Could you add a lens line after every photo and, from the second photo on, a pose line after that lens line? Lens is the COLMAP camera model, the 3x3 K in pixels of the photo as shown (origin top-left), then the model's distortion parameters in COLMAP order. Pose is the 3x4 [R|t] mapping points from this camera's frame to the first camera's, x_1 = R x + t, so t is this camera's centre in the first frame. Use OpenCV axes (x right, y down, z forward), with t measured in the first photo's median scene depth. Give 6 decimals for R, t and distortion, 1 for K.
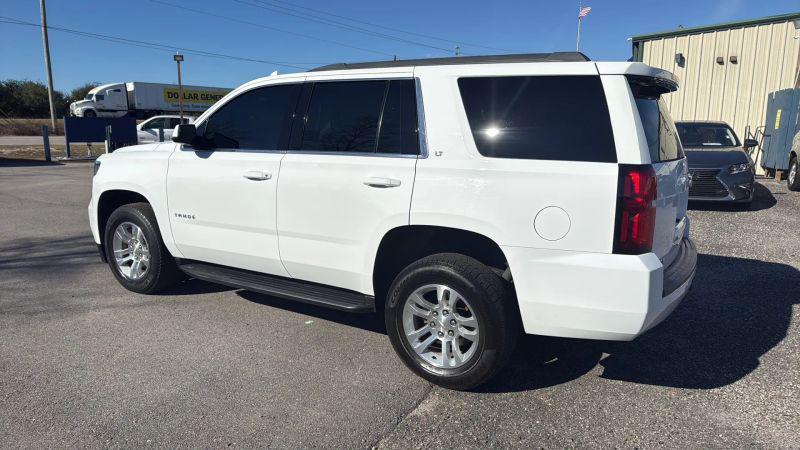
lens RADIAL K [[541.9, 0, 402.2], [0, 541.9, 225.0], [0, 0, 1]] dist [0.051173, -0.049855]
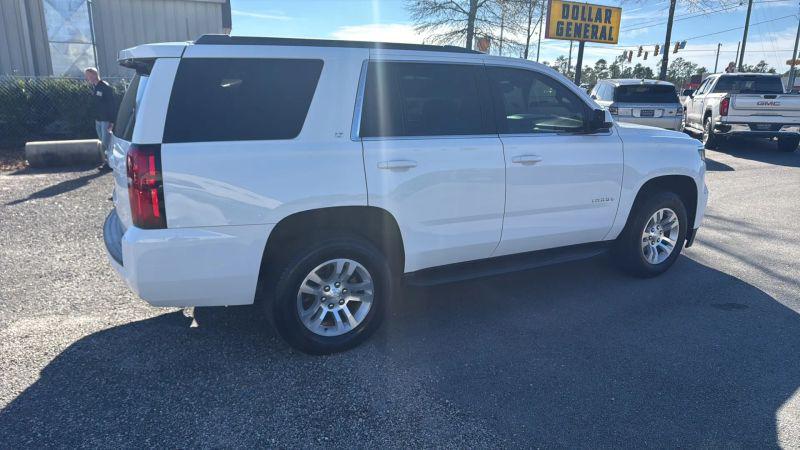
lens RADIAL K [[541.9, 0, 414.9], [0, 541.9, 234.1], [0, 0, 1]] dist [0.051173, -0.049855]
pose [[-0.488311, 0.212118, -0.846498, 1.020367], [-0.177342, 0.925648, 0.334253, -0.348902], [0.854460, 0.313339, -0.414386, 1.750339]]
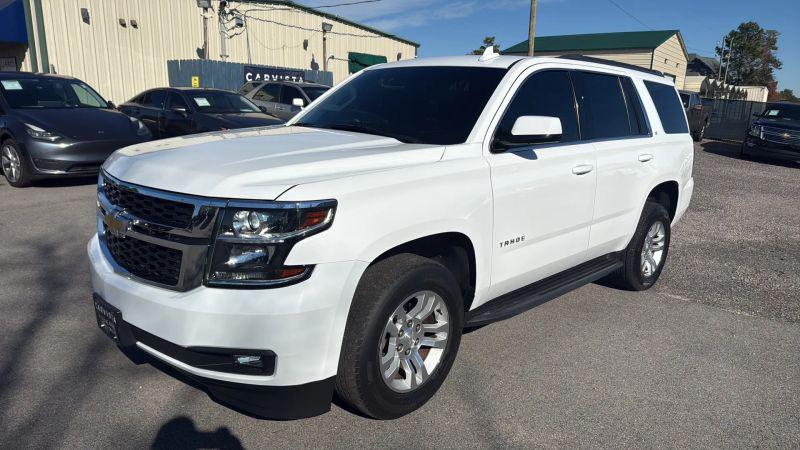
lens RADIAL K [[541.9, 0, 408.4], [0, 541.9, 224.5], [0, 0, 1]] dist [0.051173, -0.049855]
pose [[0.218024, -0.221586, 0.950455, -1.265485], [0.144492, 0.970480, 0.193110, -0.226135], [-0.965188, 0.095231, 0.243606, 1.083069]]
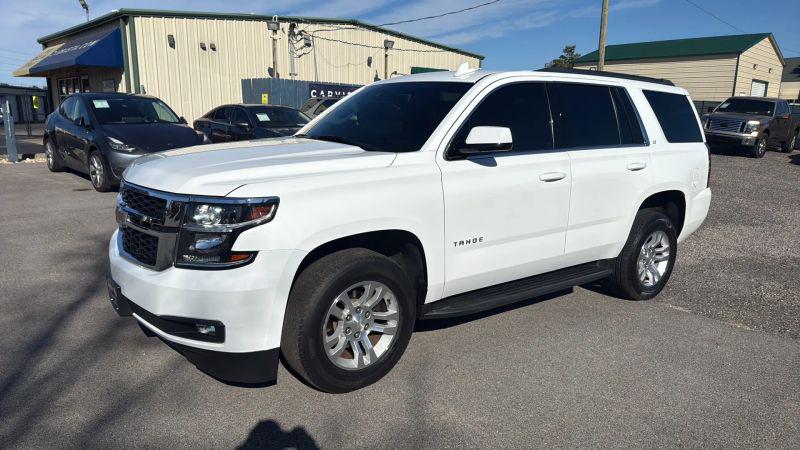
lens RADIAL K [[541.9, 0, 394.4], [0, 541.9, 226.2], [0, 0, 1]] dist [0.051173, -0.049855]
pose [[0.375707, -0.196525, 0.905661, -1.300388], [0.150187, 0.977250, 0.149756, -0.195795], [-0.914488, 0.079754, 0.396675, 0.889212]]
